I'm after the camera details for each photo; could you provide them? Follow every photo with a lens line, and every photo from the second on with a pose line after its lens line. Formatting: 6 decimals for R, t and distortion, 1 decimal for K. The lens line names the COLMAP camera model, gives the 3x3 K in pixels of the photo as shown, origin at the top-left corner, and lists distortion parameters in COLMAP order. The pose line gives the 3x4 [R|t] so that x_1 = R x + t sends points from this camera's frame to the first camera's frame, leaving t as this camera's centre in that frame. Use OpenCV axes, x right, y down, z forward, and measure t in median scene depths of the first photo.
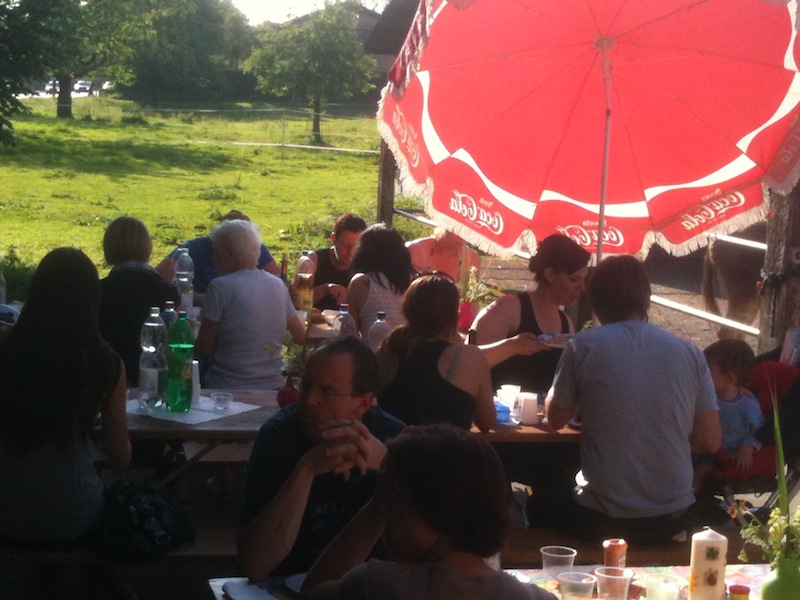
lens RADIAL K [[1345.5, 0, 400.0], [0, 1345.5, 300.0], [0, 0, 1]] dist [0.021952, 0.090879]
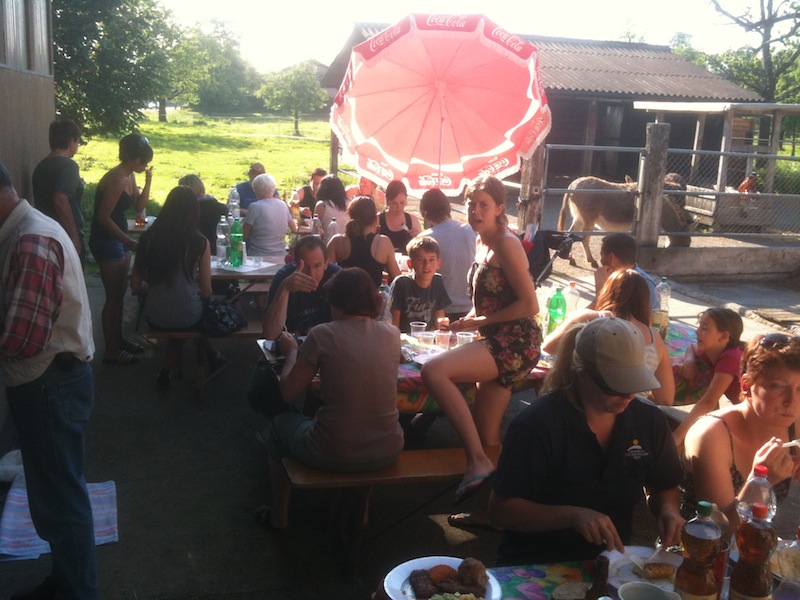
lens RADIAL K [[739.7, 0, 400.0], [0, 739.7, 300.0], [0, 0, 1]] dist [0.009561, -0.001887]
pose [[0.996697, -0.018903, 0.078984, -0.003710], [0.010719, 0.994646, 0.102780, 0.014619], [-0.080504, -0.101594, 0.991563, -0.113872]]
